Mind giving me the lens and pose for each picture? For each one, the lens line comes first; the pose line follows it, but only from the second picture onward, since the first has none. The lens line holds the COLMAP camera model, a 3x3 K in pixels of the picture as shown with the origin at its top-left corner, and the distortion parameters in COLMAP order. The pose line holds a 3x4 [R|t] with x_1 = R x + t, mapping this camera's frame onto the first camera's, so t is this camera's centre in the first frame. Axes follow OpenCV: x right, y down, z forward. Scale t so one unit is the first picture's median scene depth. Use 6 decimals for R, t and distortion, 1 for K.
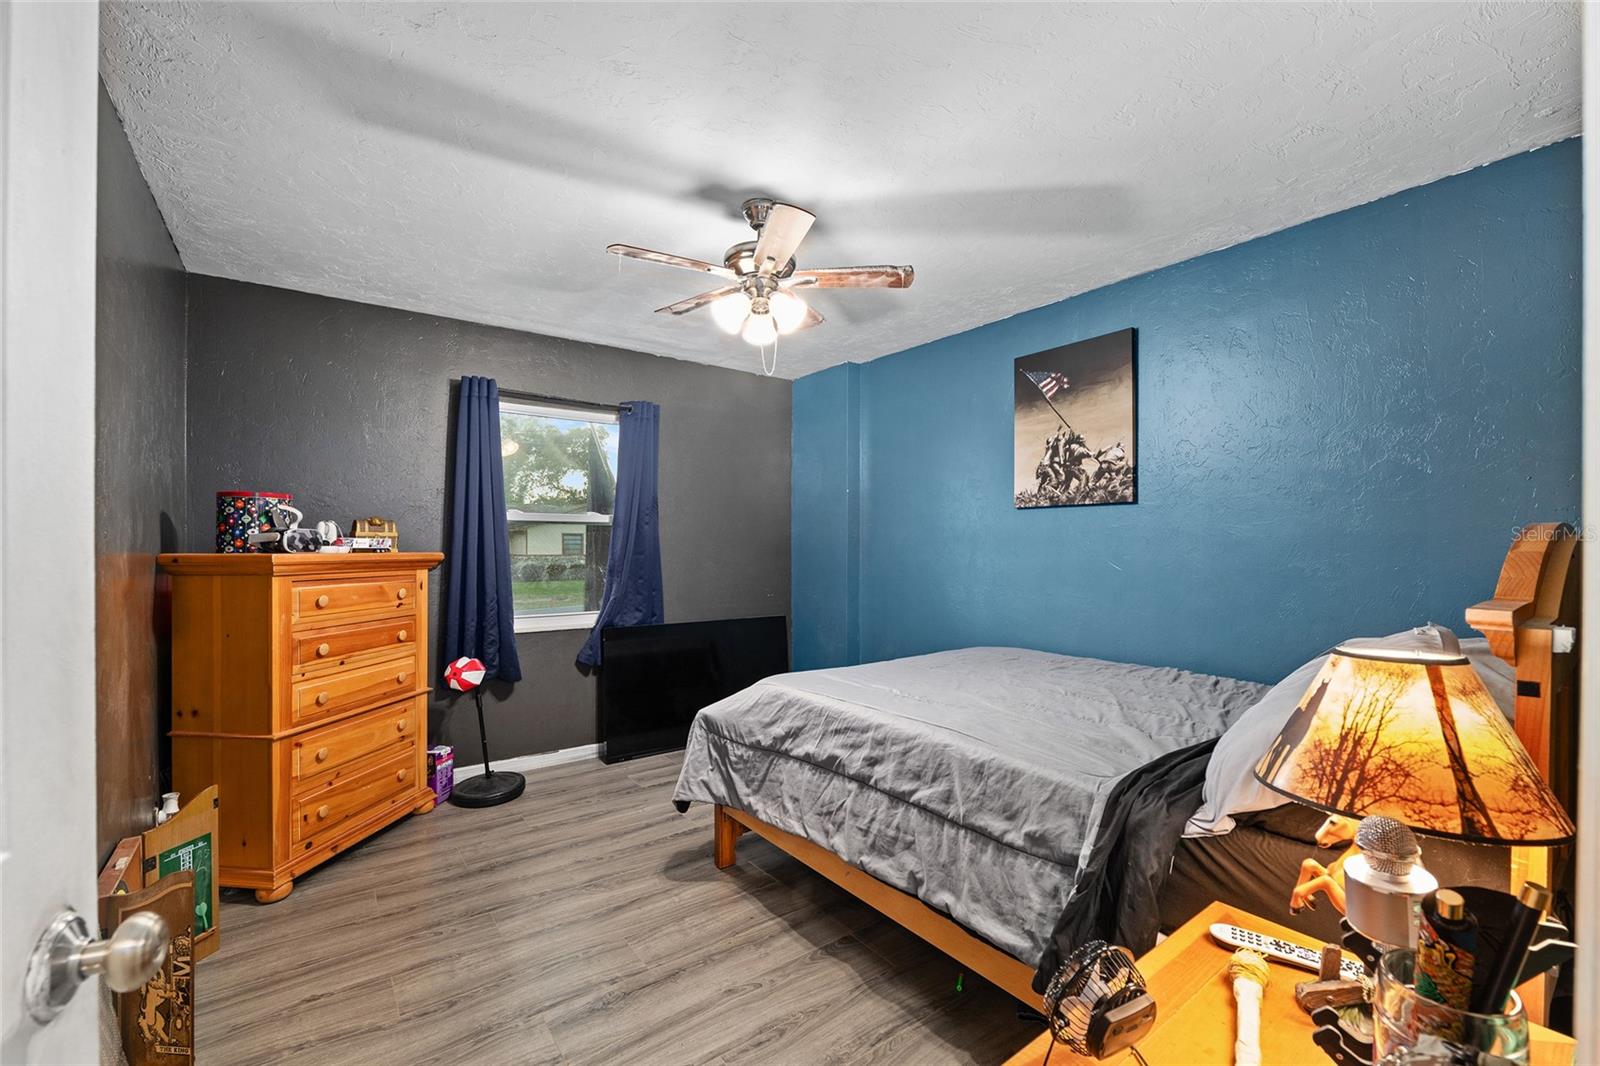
lens RADIAL K [[667.1, 0, 802.7], [0, 667.1, 545.1], [0, 0, 1]] dist [-0.012904, 0.000074]
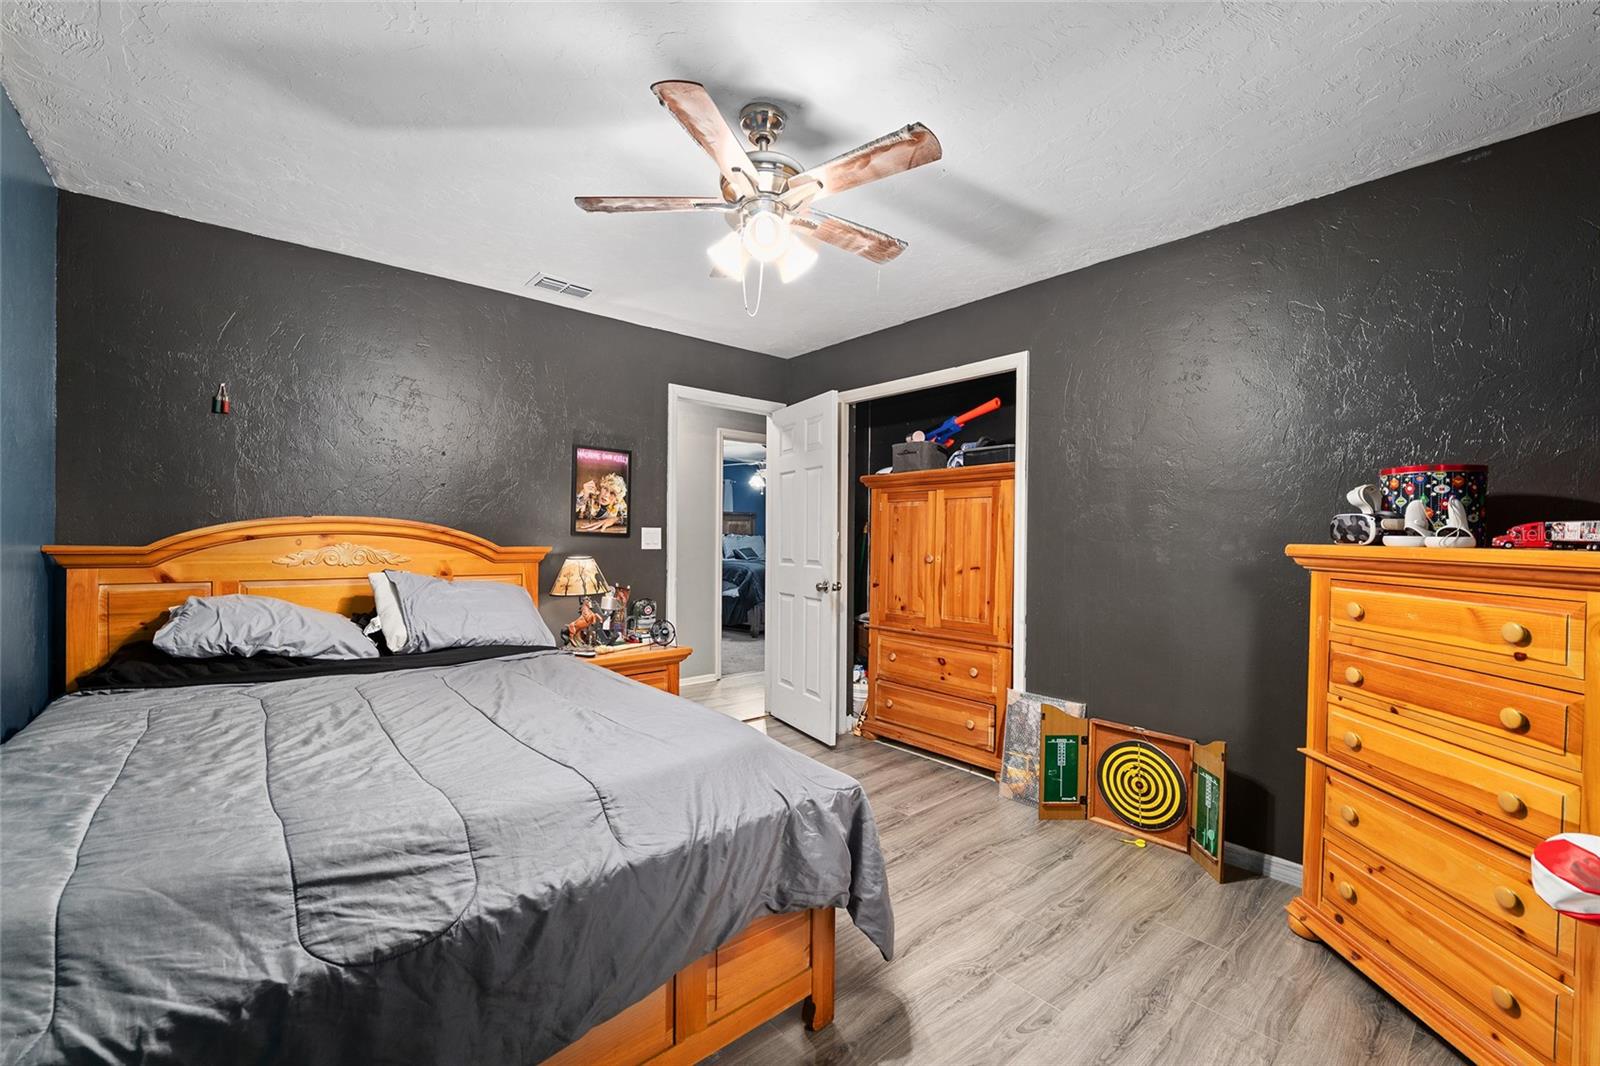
lens RADIAL K [[667.1, 0, 802.7], [0, 667.1, 545.1], [0, 0, 1]] dist [-0.012904, 0.000074]
pose [[-0.997350, -0.004191, -0.072635, -0.055911], [-0.005311, 0.999870, 0.015234, 0.003875], [0.072562, 0.015579, -0.997242, 1.749755]]
